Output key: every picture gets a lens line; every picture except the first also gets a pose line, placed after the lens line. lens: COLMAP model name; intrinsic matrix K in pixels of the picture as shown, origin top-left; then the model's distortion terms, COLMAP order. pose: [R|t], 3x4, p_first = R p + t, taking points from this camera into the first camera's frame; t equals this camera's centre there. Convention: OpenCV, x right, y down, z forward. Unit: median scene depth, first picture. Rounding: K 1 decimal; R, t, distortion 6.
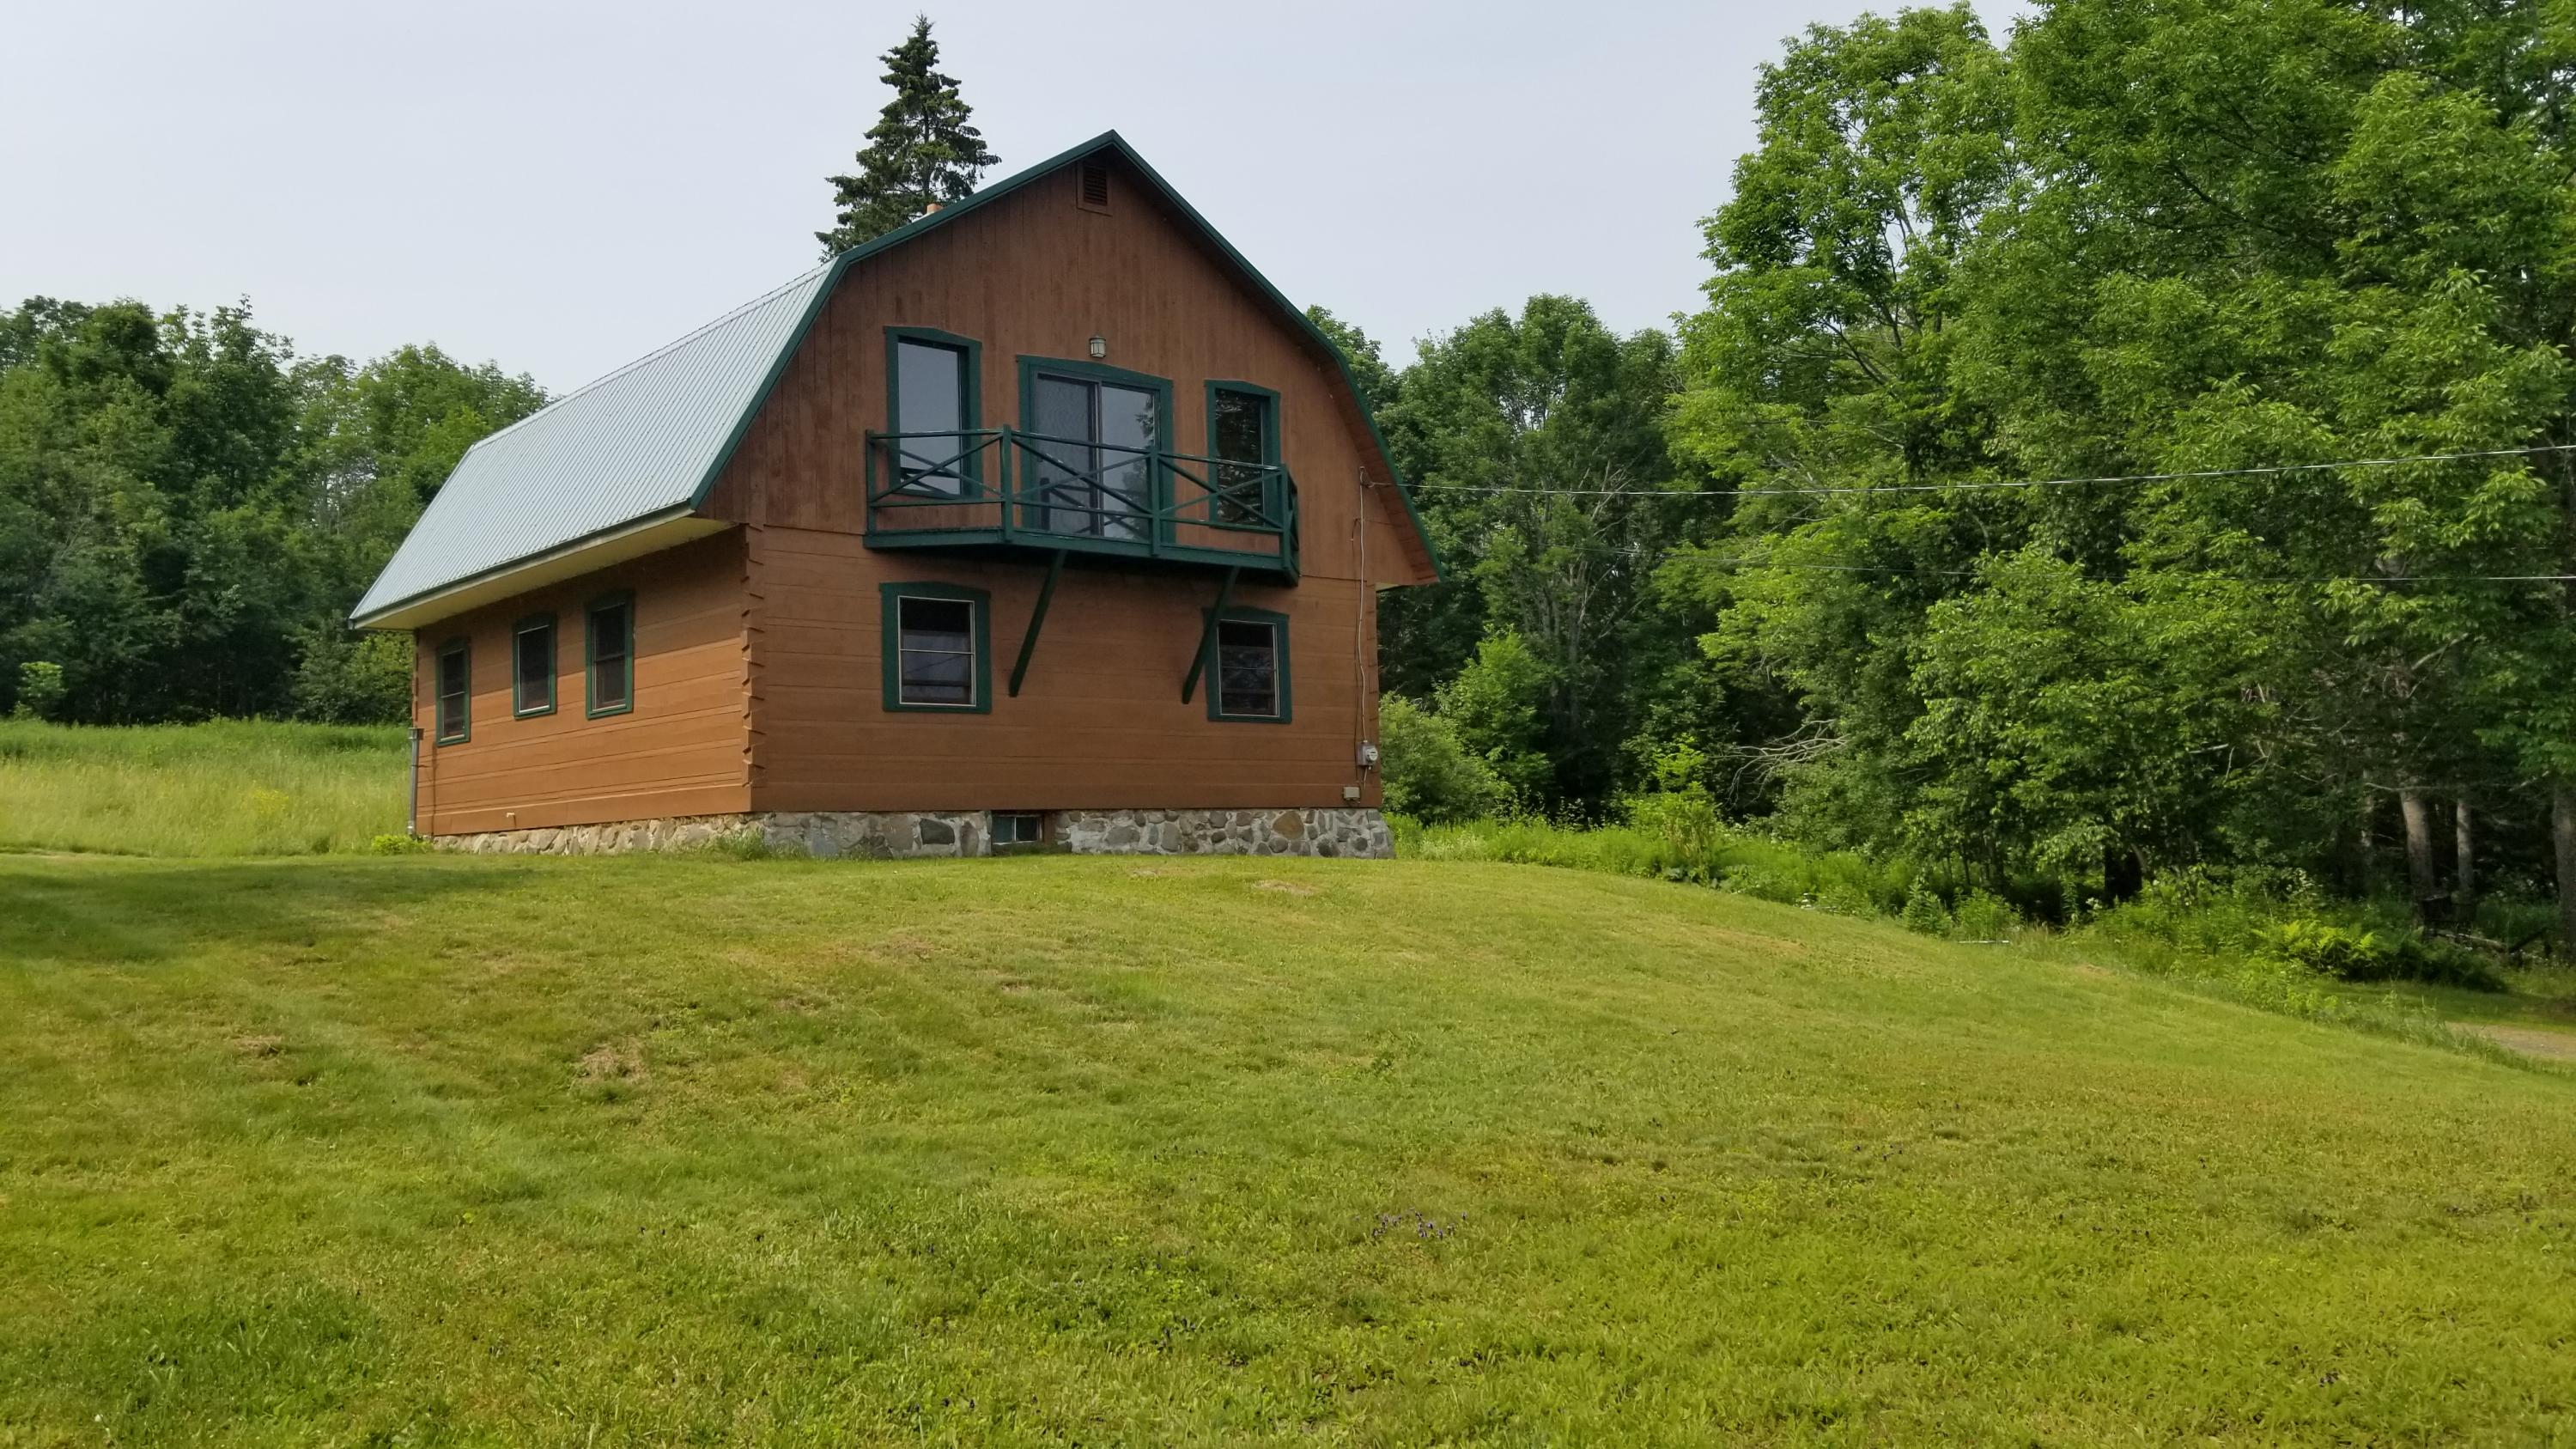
lens RADIAL K [[1938.1, 0, 1278.8], [0, 1938.1, 725.3], [0, 0, 1]] dist [0.009367, -0.001797]
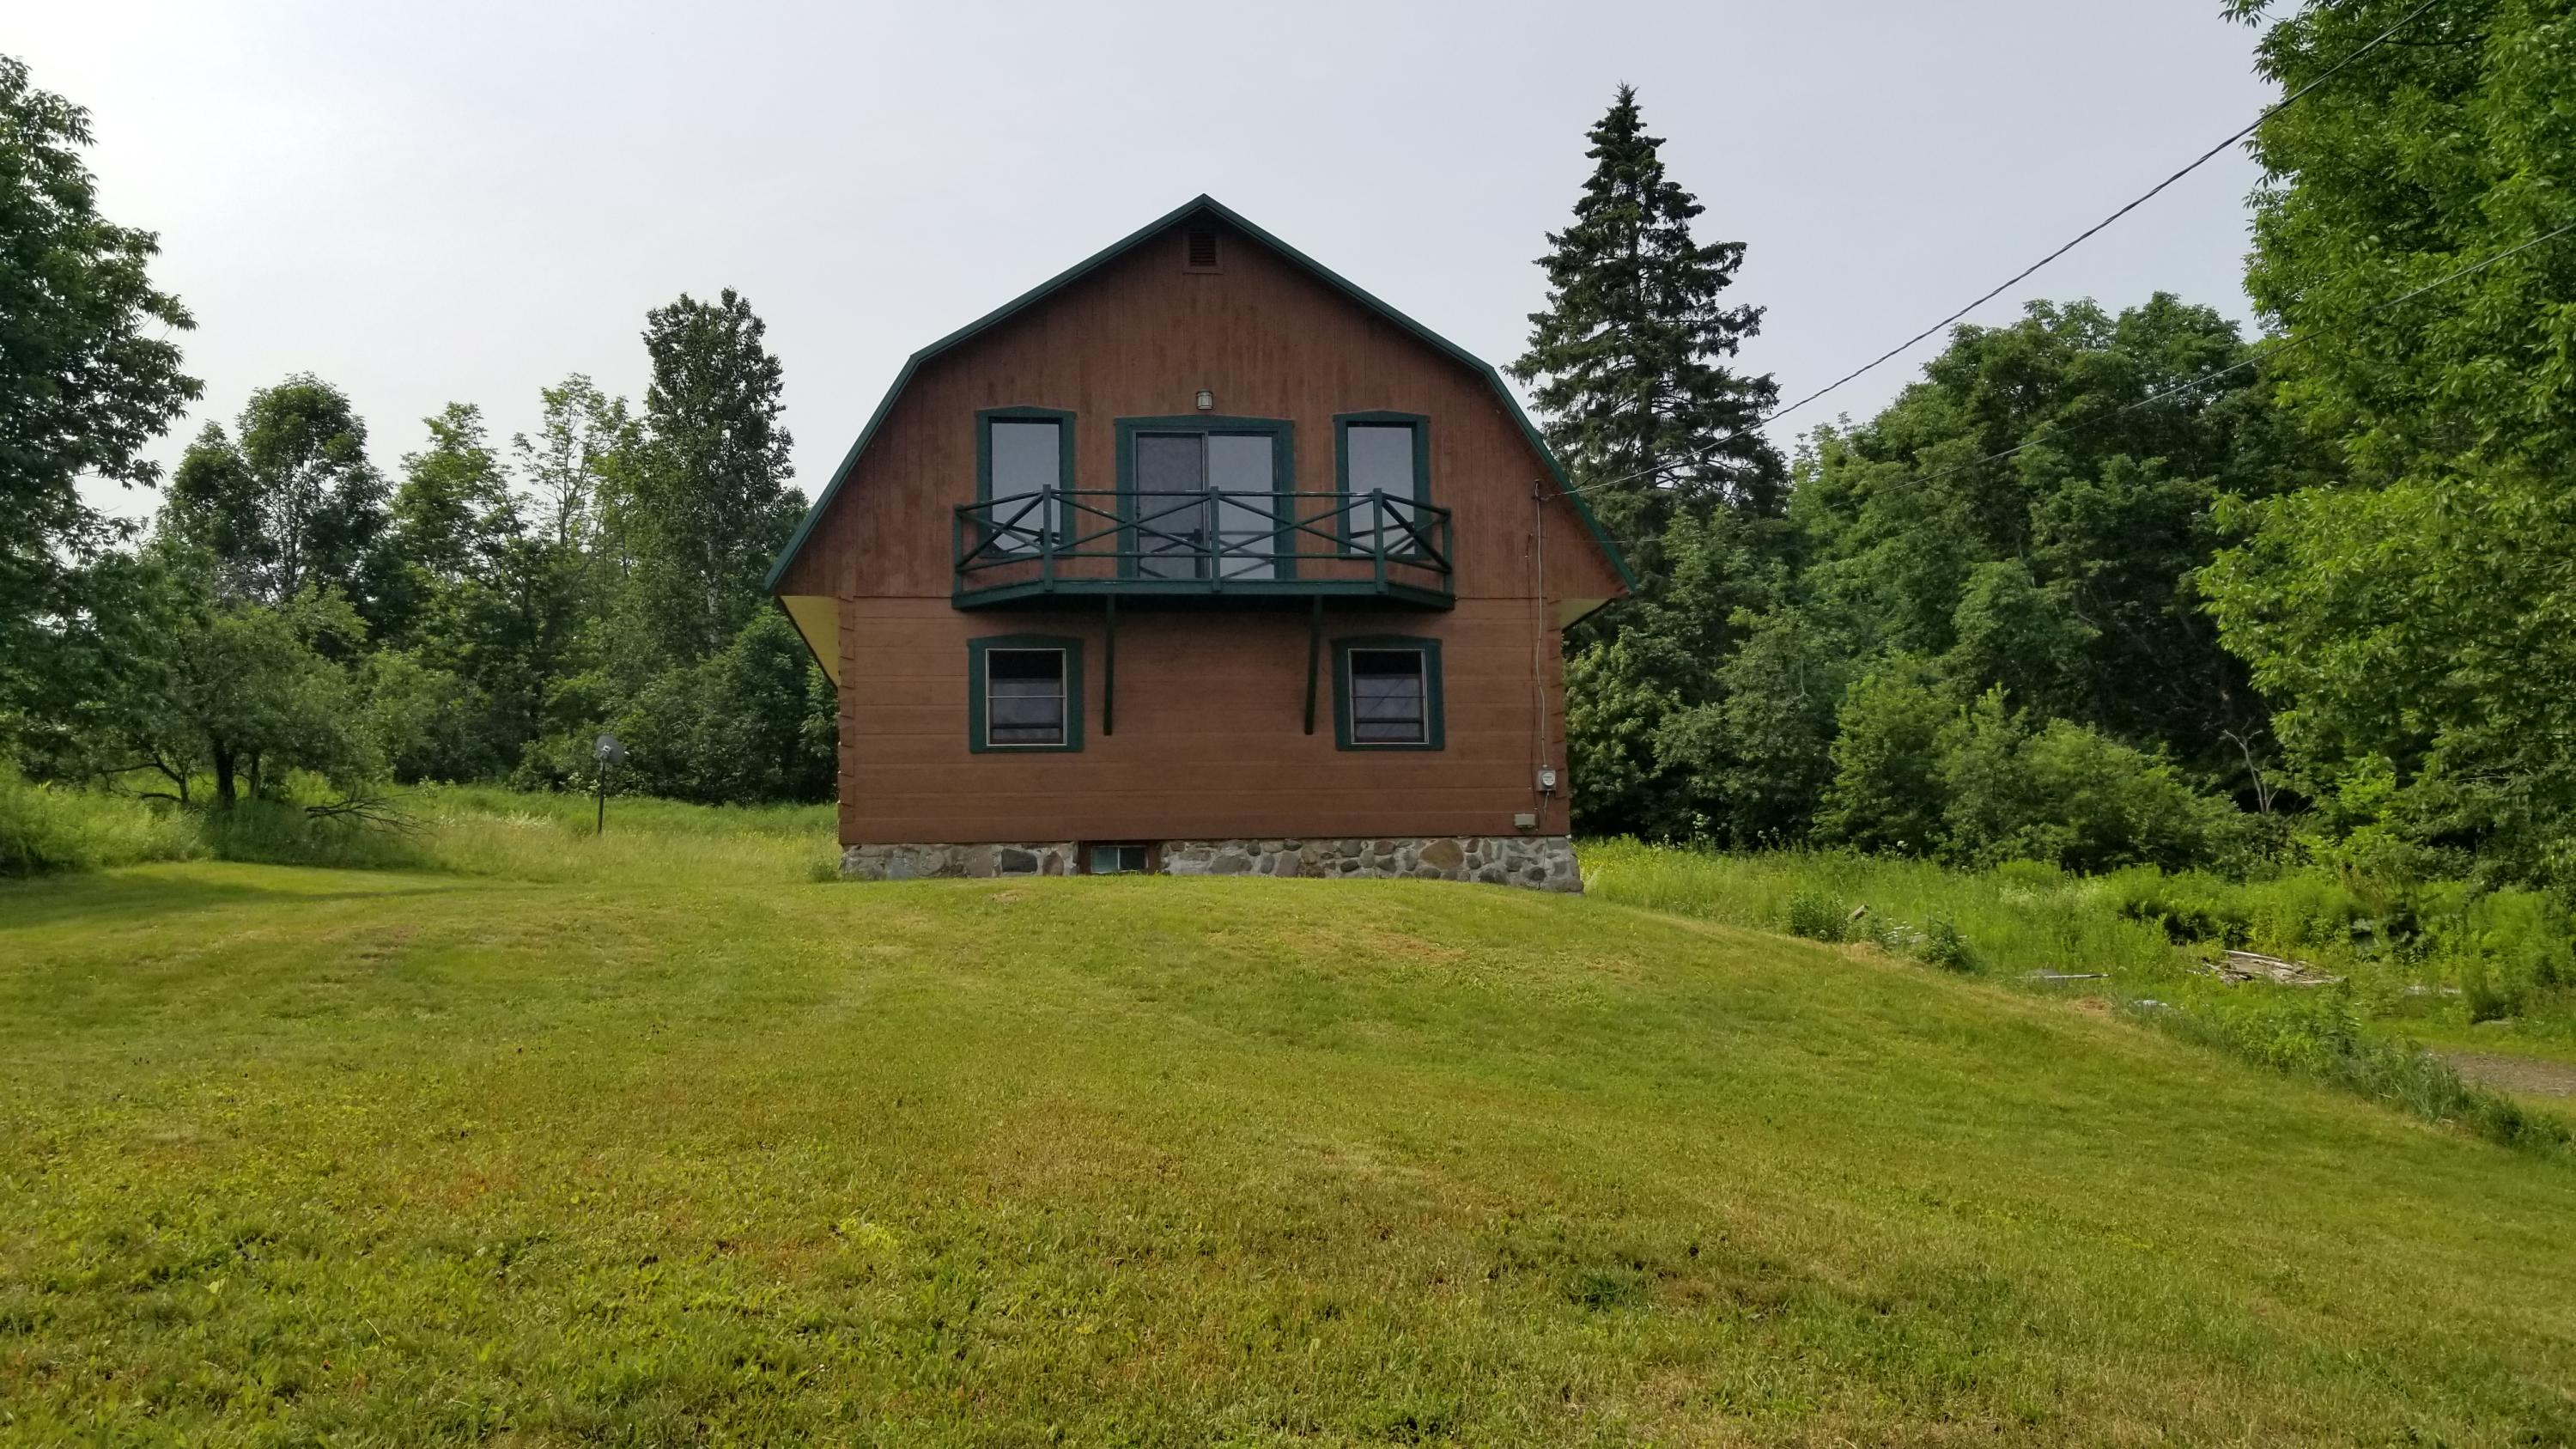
lens RADIAL K [[1938.1, 0, 1278.5], [0, 1938.1, 721.5], [0, 0, 1]] dist [0.009367, -0.001797]
pose [[0.848049, -0.054755, -0.527082, 0.492413], [0.033446, 0.998195, -0.049884, 0.033403], [0.528862, 0.024675, 0.848349, 0.136005]]
